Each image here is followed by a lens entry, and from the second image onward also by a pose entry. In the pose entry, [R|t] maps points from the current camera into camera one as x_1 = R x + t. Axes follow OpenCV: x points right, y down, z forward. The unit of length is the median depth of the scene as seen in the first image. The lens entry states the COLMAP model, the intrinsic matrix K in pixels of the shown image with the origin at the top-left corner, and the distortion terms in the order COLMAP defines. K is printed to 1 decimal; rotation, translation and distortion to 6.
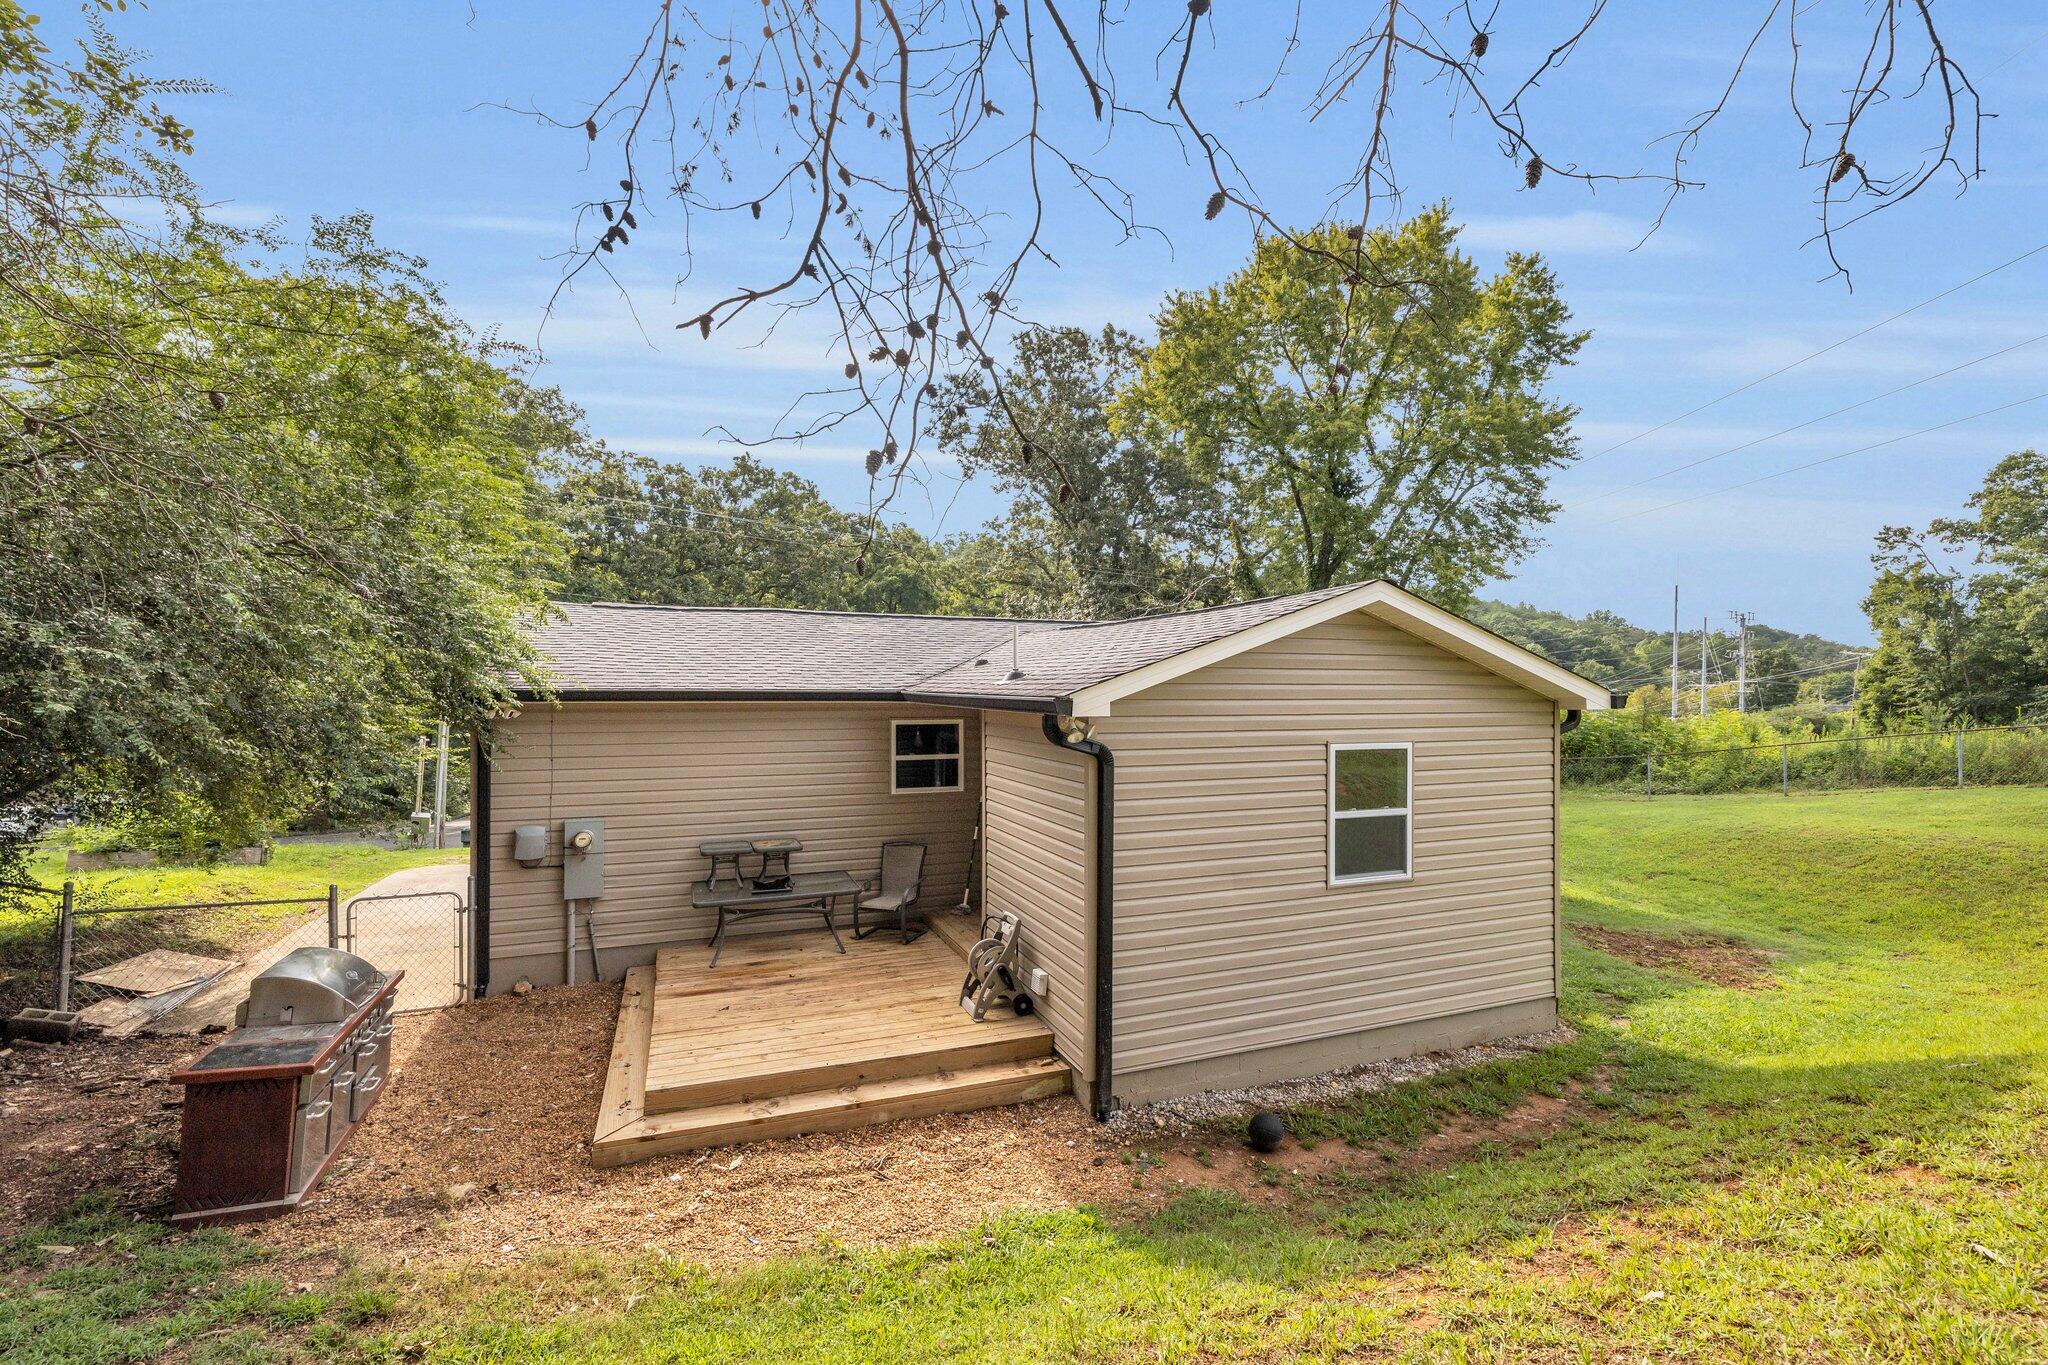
lens RADIAL K [[873.6, 0, 1023.6], [0, 873.6, 686.6], [0, 0, 1]] dist [0.003694, -0.001644]
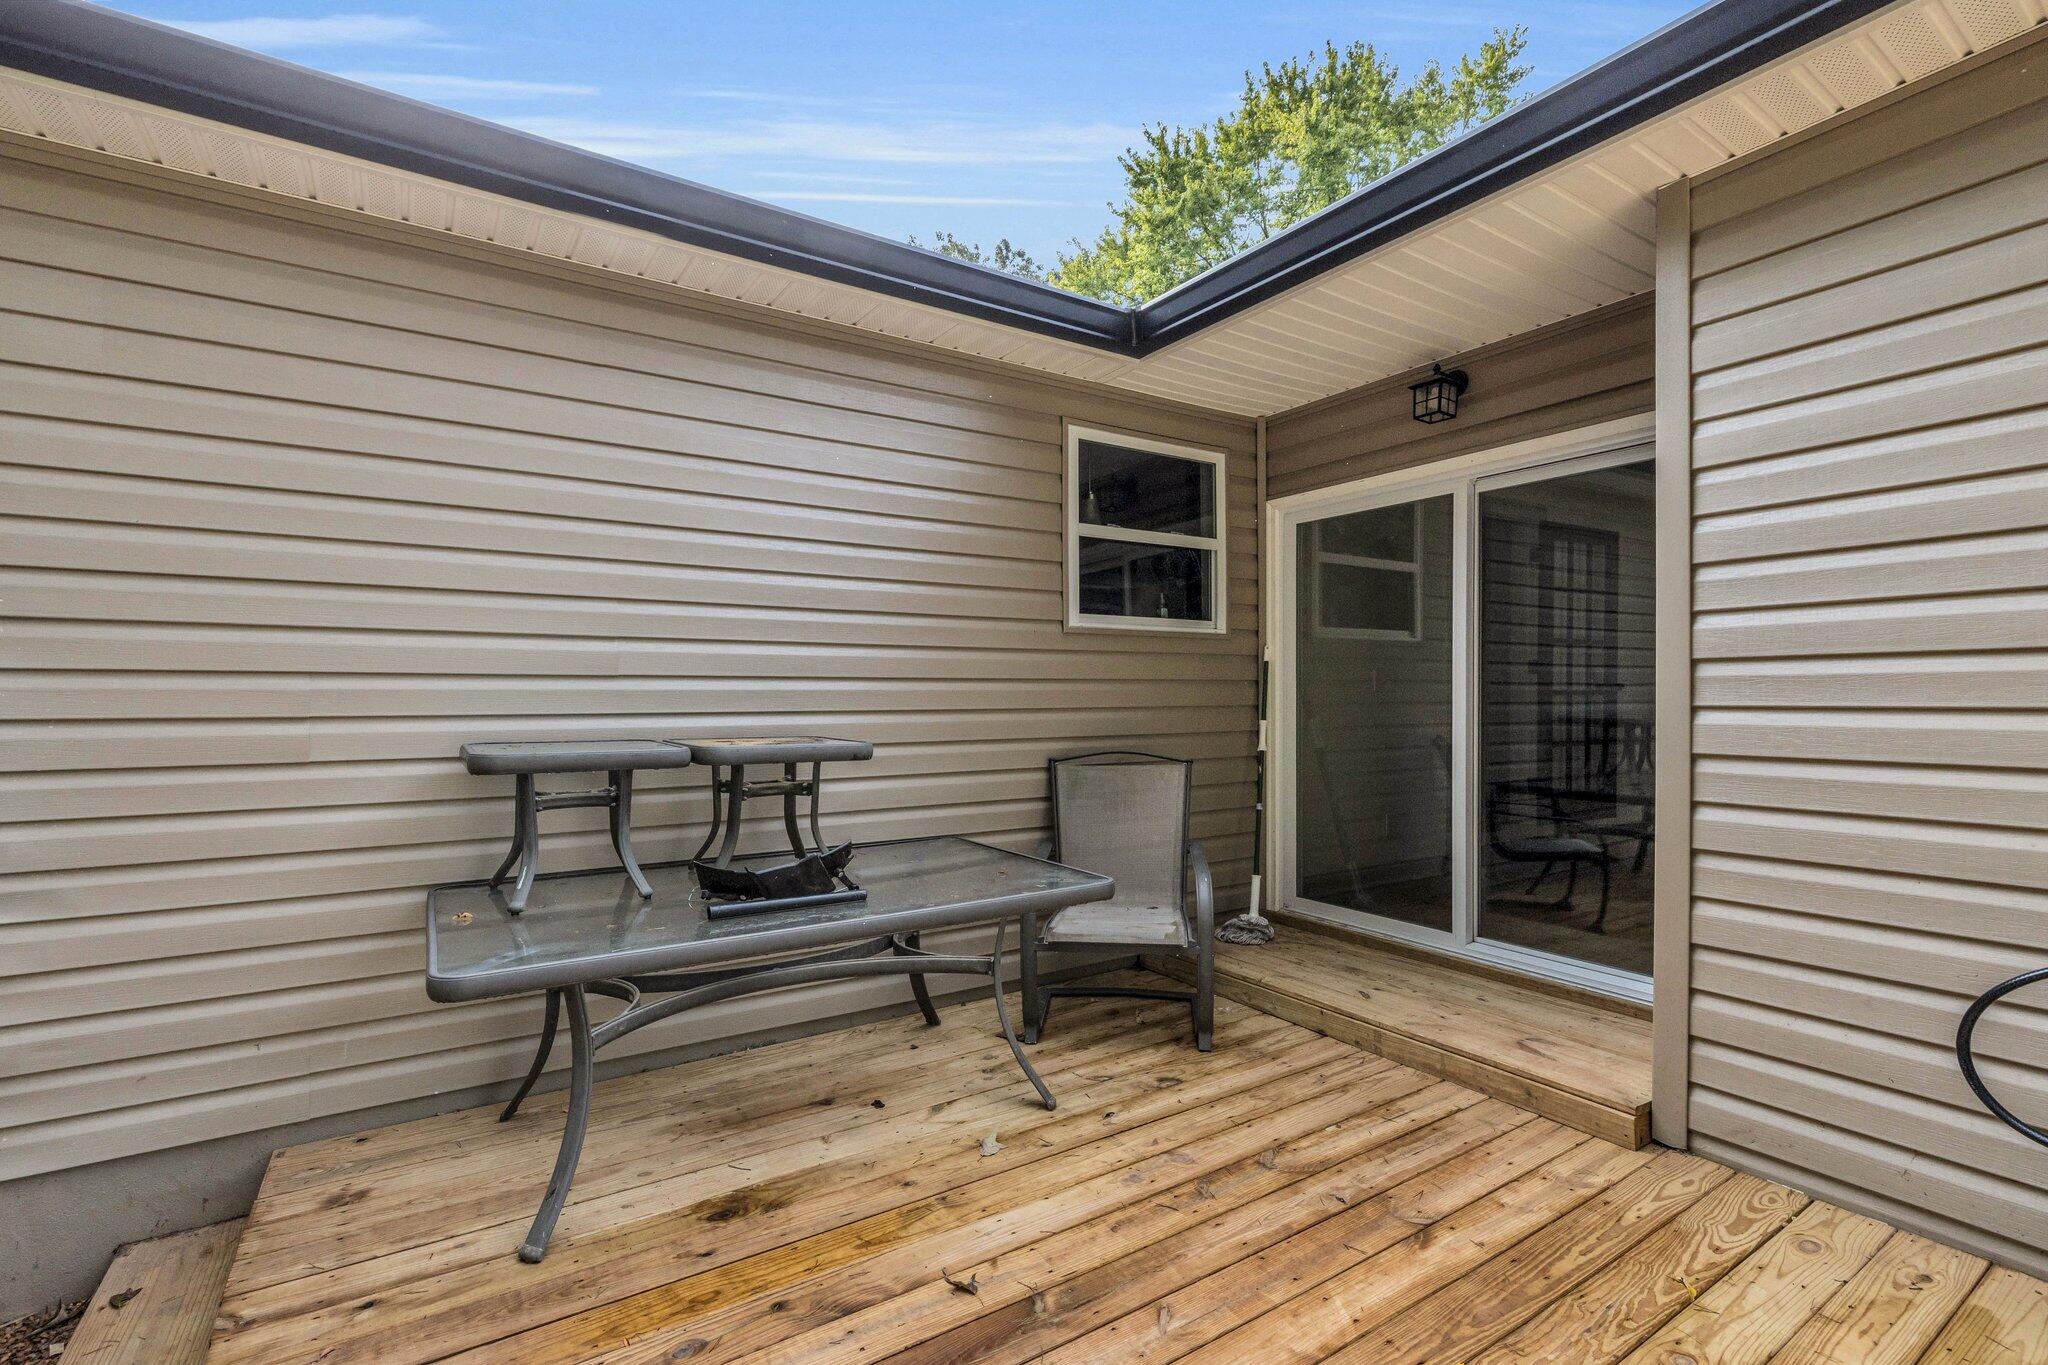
lens RADIAL K [[873.6, 0, 1087.2], [0, 873.6, 728.0], [0, 0, 1]] dist [0.003694, -0.001644]
pose [[0.963194, 0.005452, 0.268752, -0.257333], [-0.015104, 0.999313, 0.033857, 0.163017], [-0.268382, -0.036670, 0.962614, 0.689957]]
